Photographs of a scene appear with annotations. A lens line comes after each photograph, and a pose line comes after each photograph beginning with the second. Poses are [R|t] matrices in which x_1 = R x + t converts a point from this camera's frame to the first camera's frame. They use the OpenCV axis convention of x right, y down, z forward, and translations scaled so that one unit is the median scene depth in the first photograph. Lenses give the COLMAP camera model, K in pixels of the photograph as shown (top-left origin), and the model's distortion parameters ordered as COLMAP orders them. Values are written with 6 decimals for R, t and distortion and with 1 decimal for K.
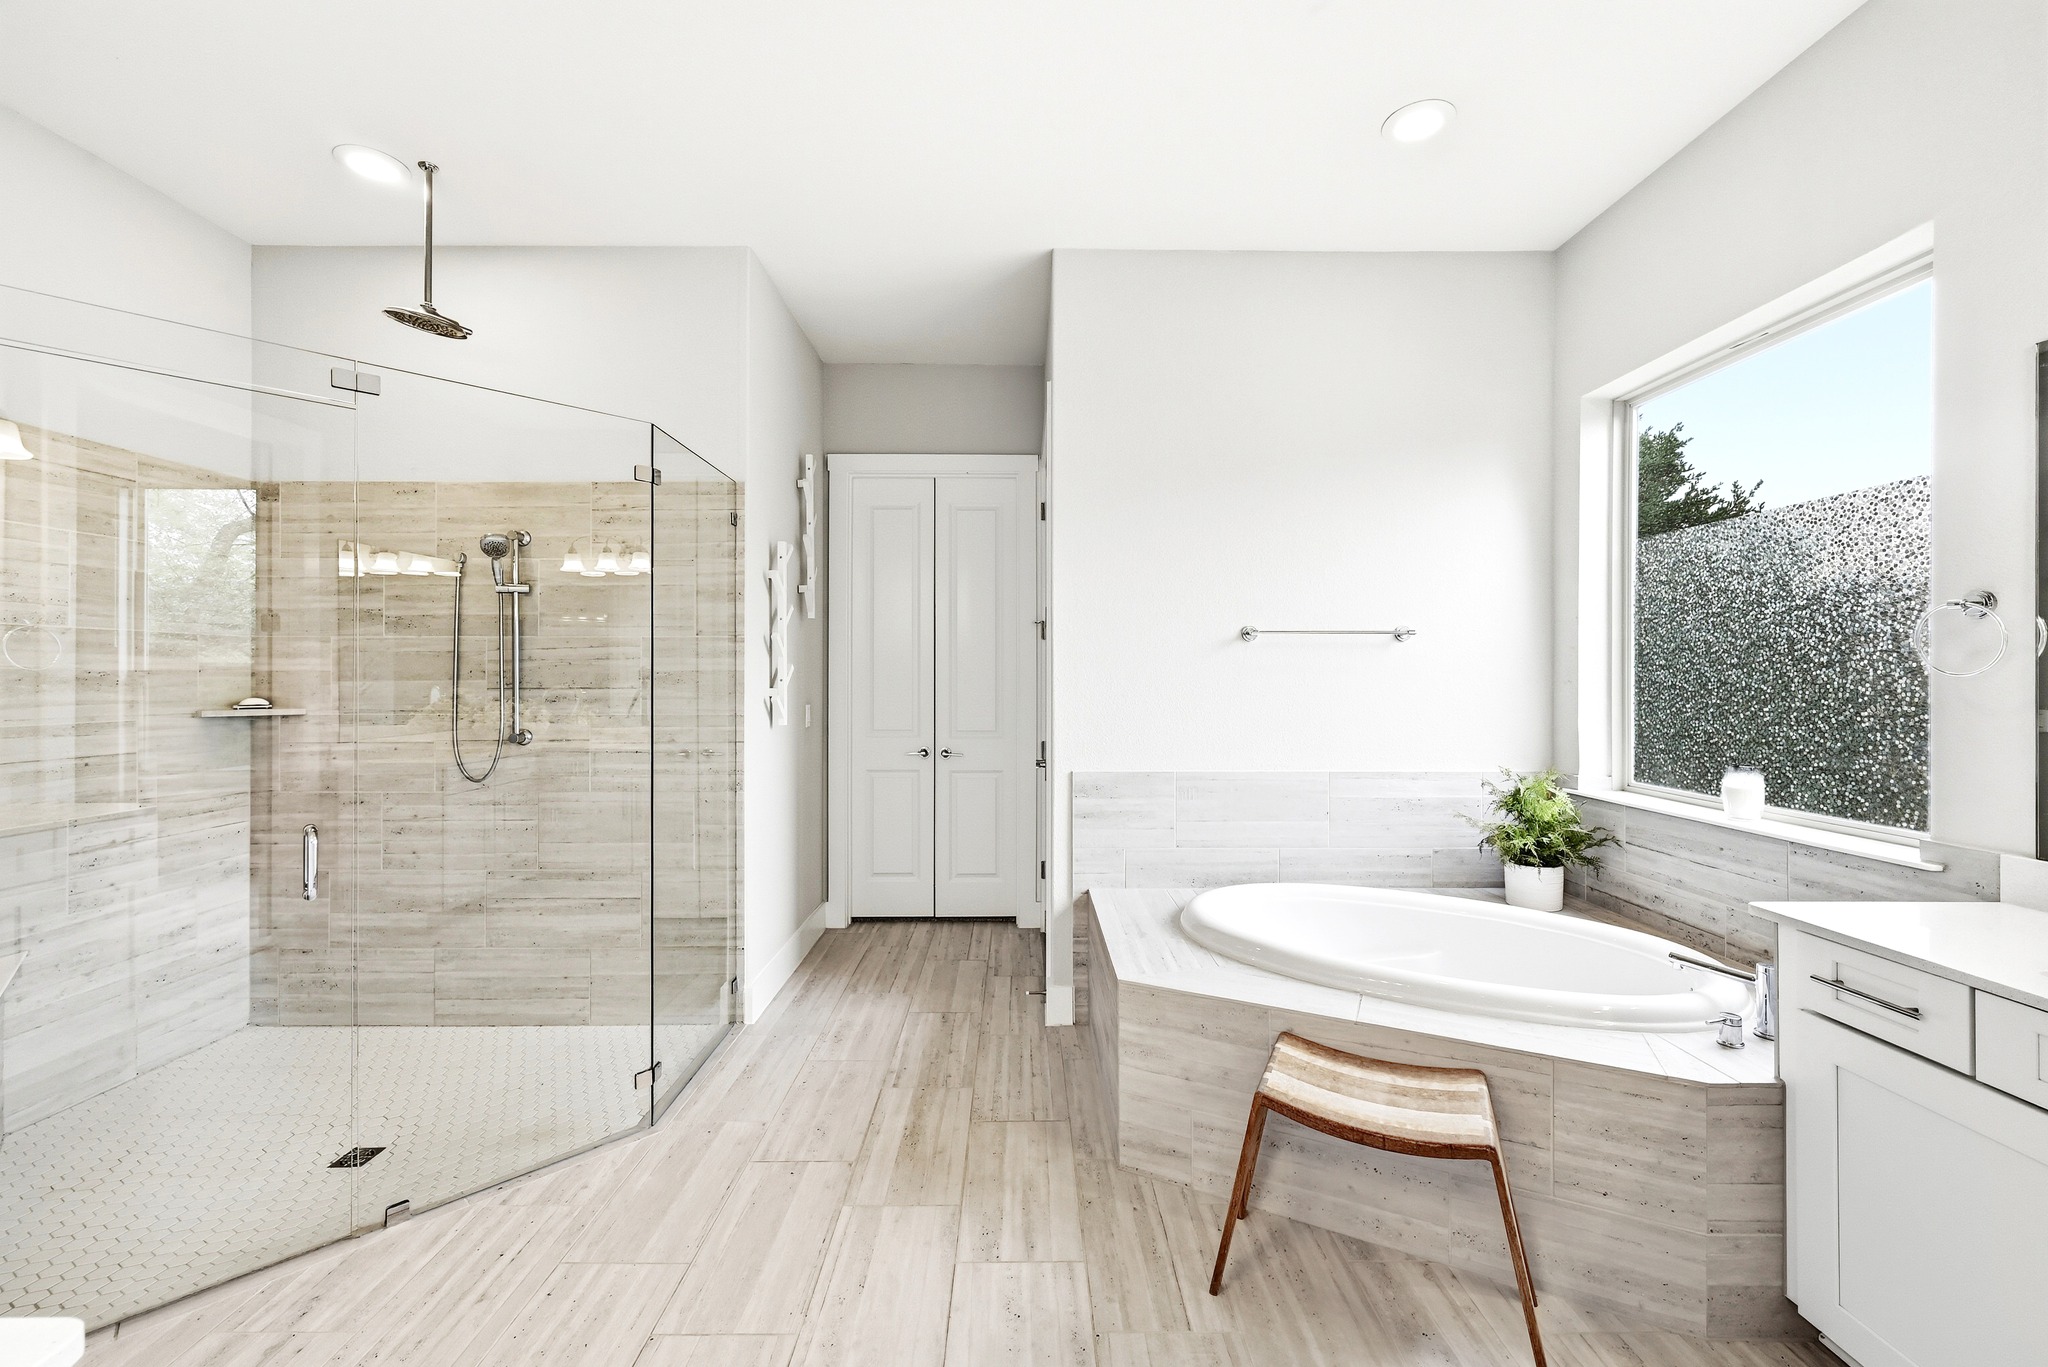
lens RADIAL K [[821.2, 0, 1039.0], [0, 821.2, 674.5], [0, 0, 1]] dist [0.002890, -0.000001]
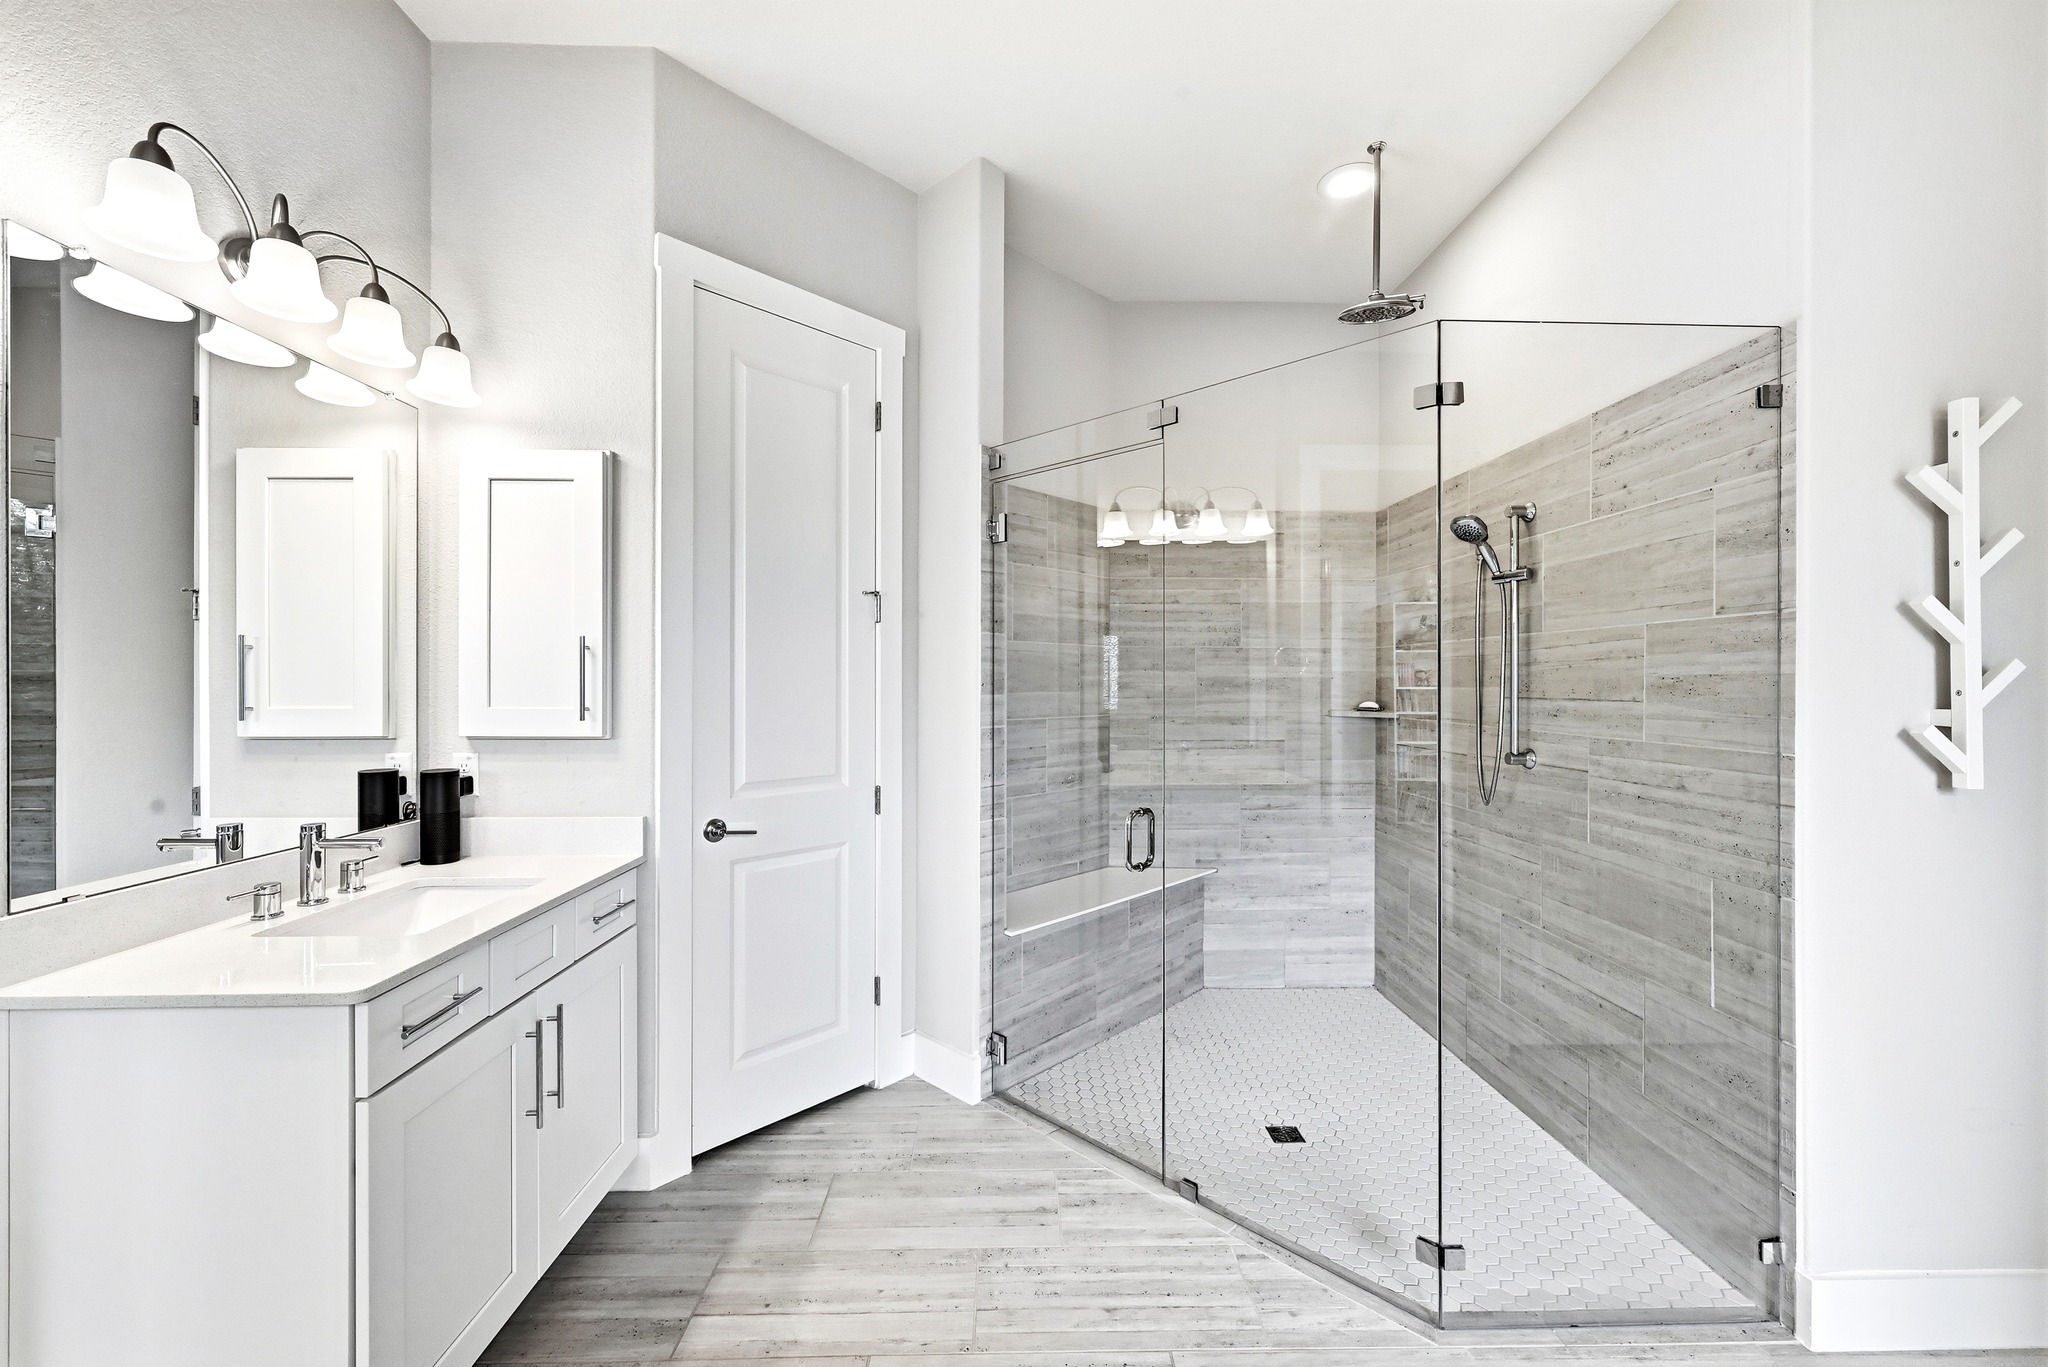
lens RADIAL K [[821.2, 0, 1032.4], [0, 821.2, 681.6], [0, 0, 1]] dist [0.002890, -0.000001]
pose [[0.004377, 0.001370, -0.999989, 0.177358], [-0.000625, 0.999999, 0.001367, 0.000009], [0.999990, 0.000619, 0.004378, 0.512140]]
